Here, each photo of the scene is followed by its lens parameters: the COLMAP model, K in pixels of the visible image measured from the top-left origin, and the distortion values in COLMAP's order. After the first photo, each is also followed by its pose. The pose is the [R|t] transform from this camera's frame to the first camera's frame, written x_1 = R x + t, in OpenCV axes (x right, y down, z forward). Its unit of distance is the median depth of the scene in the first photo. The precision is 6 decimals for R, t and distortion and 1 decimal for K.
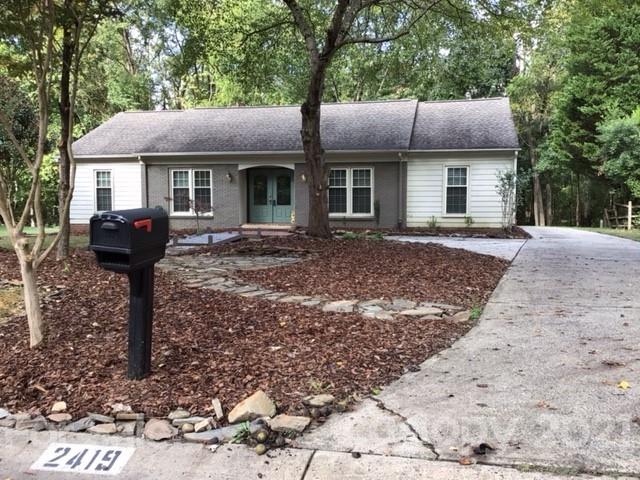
lens RADIAL K [[574.8, 0, 311.2], [0, 574.8, 239.3], [0, 0, 1]] dist [0.132464, -0.263296]
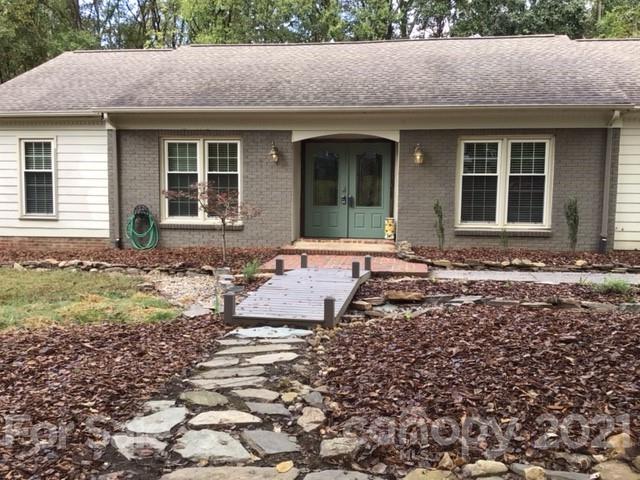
lens RADIAL K [[574.8, 0, 311.2], [0, 574.8, 239.3], [0, 0, 1]] dist [0.132464, -0.263296]
pose [[0.996115, 0.003530, 0.087993, -0.161856], [-0.004679, 0.999906, 0.012850, -0.035887], [-0.087939, -0.013212, 0.996038, 0.467769]]
